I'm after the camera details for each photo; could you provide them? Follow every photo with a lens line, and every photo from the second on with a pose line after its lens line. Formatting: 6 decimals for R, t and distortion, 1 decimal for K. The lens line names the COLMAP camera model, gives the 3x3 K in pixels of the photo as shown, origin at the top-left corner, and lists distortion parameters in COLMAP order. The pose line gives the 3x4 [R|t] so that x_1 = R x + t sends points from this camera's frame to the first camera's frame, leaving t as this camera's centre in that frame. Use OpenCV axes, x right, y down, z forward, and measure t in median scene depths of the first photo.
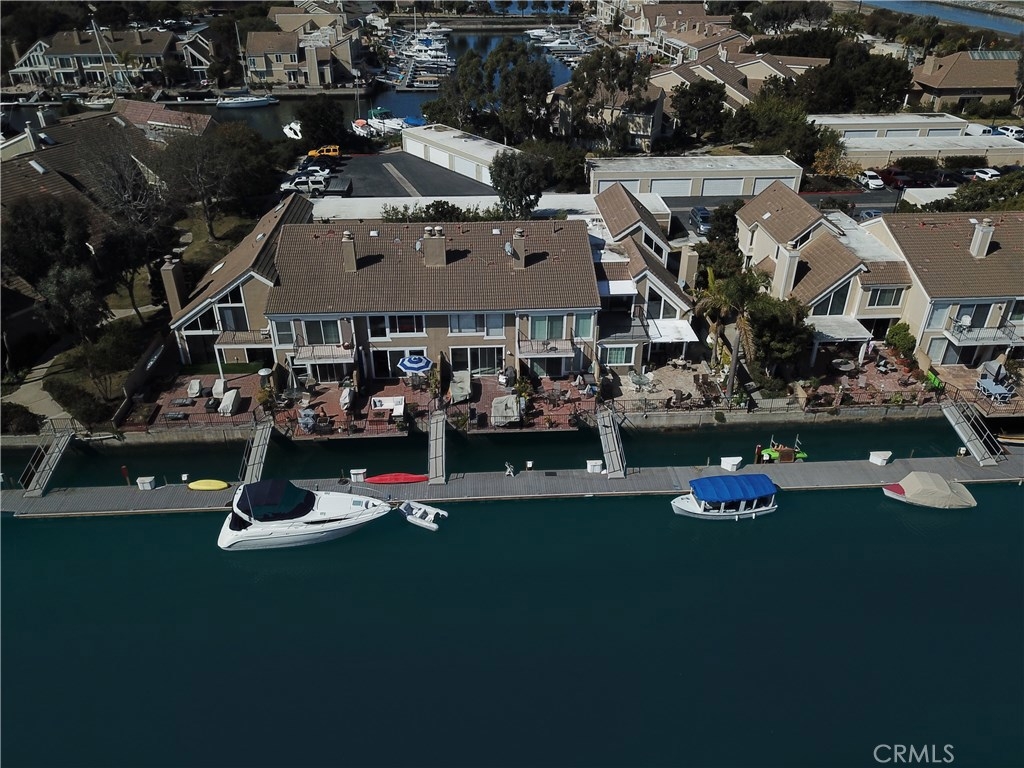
lens RADIAL K [[777.6, 0, 512.0], [0, 777.6, 384.0], [0, 0, 1]] dist [0.040142, -0.043772]
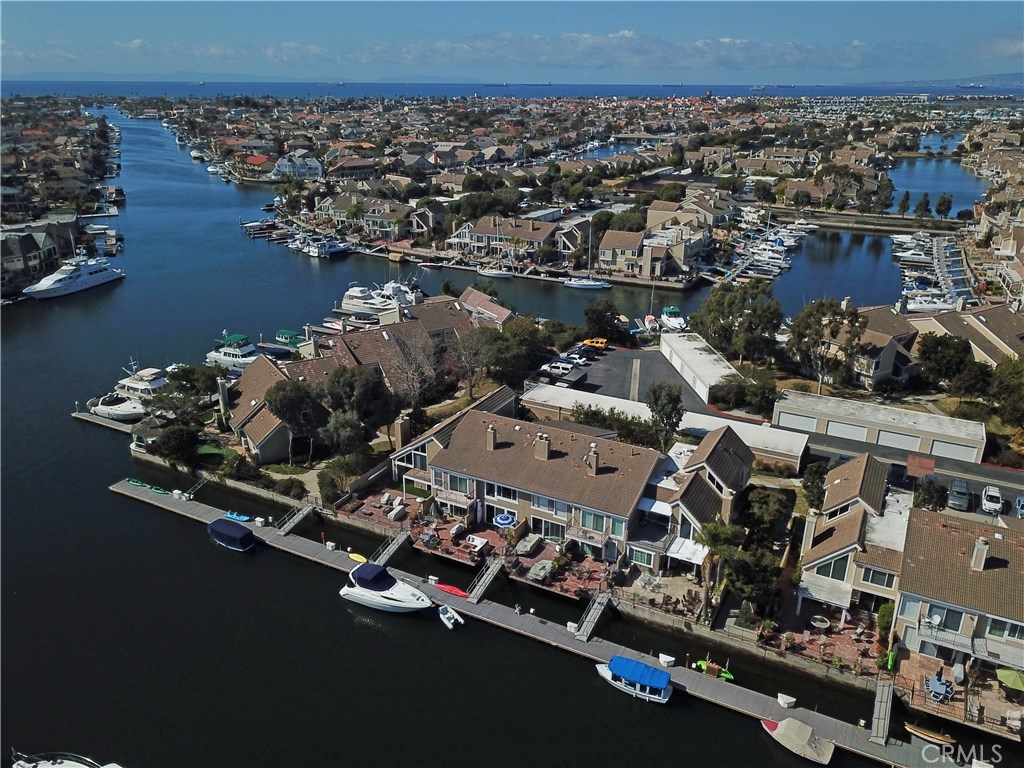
lens RADIAL K [[775.6, 0, 513.7], [0, 775.6, 386.1], [0, 0, 1]] dist [0.057604, -0.066186]
pose [[0.855699, 0.193019, -0.480129, 0.546823], [-0.268753, 0.958652, -0.093586, -0.136607], [0.442212, 0.209118, 0.872192, -0.336095]]
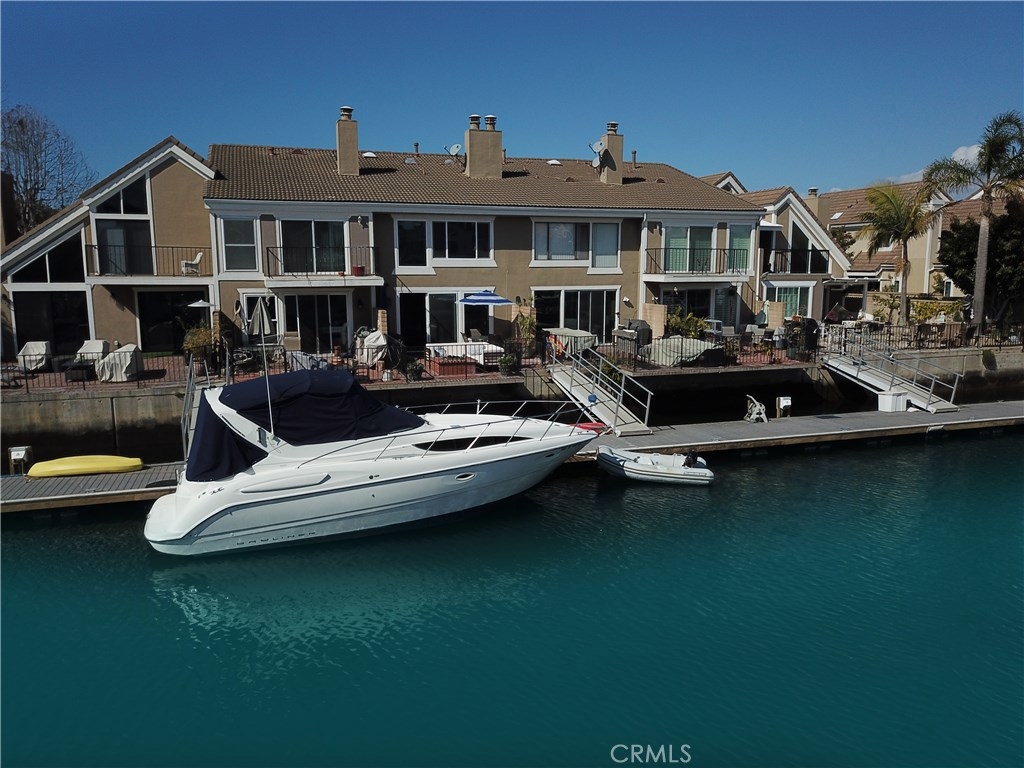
lens RADIAL K [[777.6, 0, 512.0], [0, 777.6, 384.0], [0, 0, 1]] dist [0.040142, -0.043772]
pose [[0.967471, -0.040385, 0.249738, -0.244261], [0.129825, 0.926534, -0.353102, 0.222466], [-0.217131, 0.374038, 0.901637, 0.514496]]
